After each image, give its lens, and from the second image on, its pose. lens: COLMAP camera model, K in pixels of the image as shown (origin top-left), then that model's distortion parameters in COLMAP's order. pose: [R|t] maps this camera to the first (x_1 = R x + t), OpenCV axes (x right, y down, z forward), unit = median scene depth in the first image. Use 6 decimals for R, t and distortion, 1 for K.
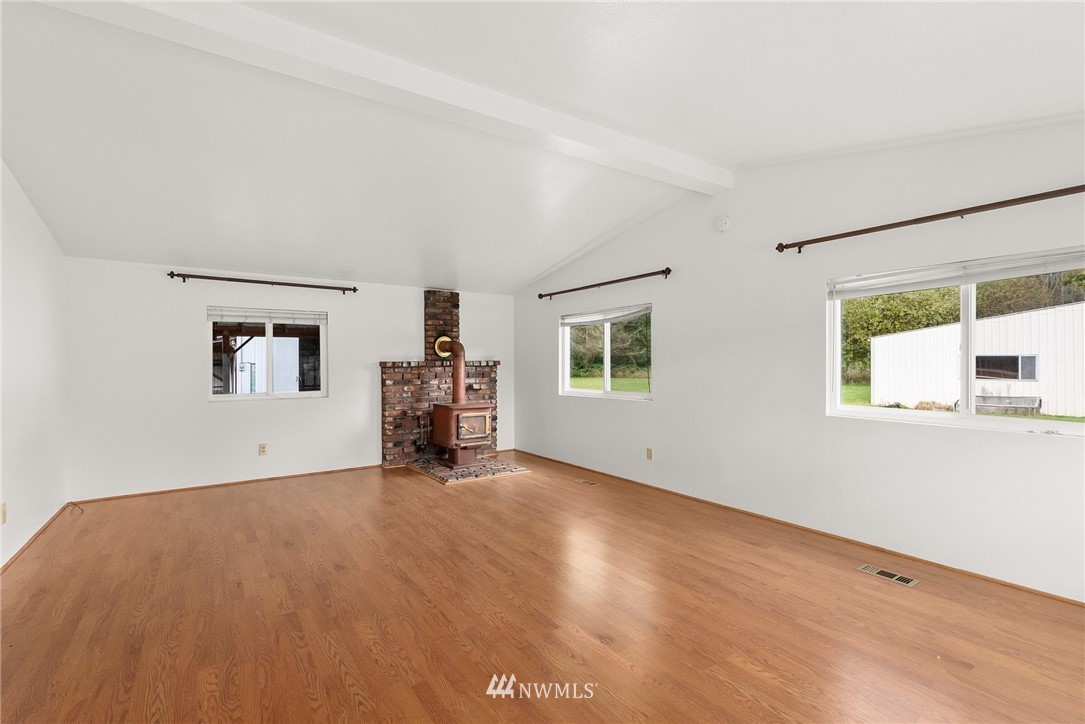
lens RADIAL K [[489.9, 0, 541.4], [0, 489.9, 361.9], [0, 0, 1]] dist [-0.005874, 0.001293]
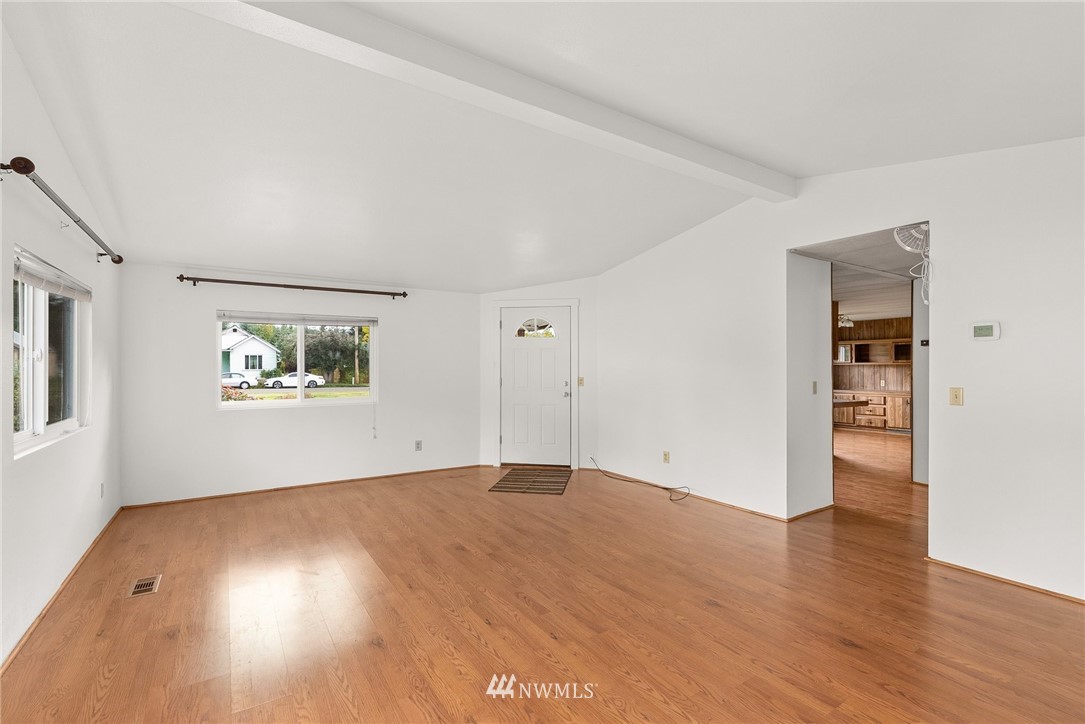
lens RADIAL K [[489.9, 0, 540.4], [0, 489.9, 363.7], [0, 0, 1]] dist [-0.005874, 0.001293]
pose [[-0.999460, 0.005187, 0.032435, -0.128509], [0.005021, 0.999974, -0.005222, -0.008072], [-0.032461, -0.005057, -0.999460, 1.852938]]
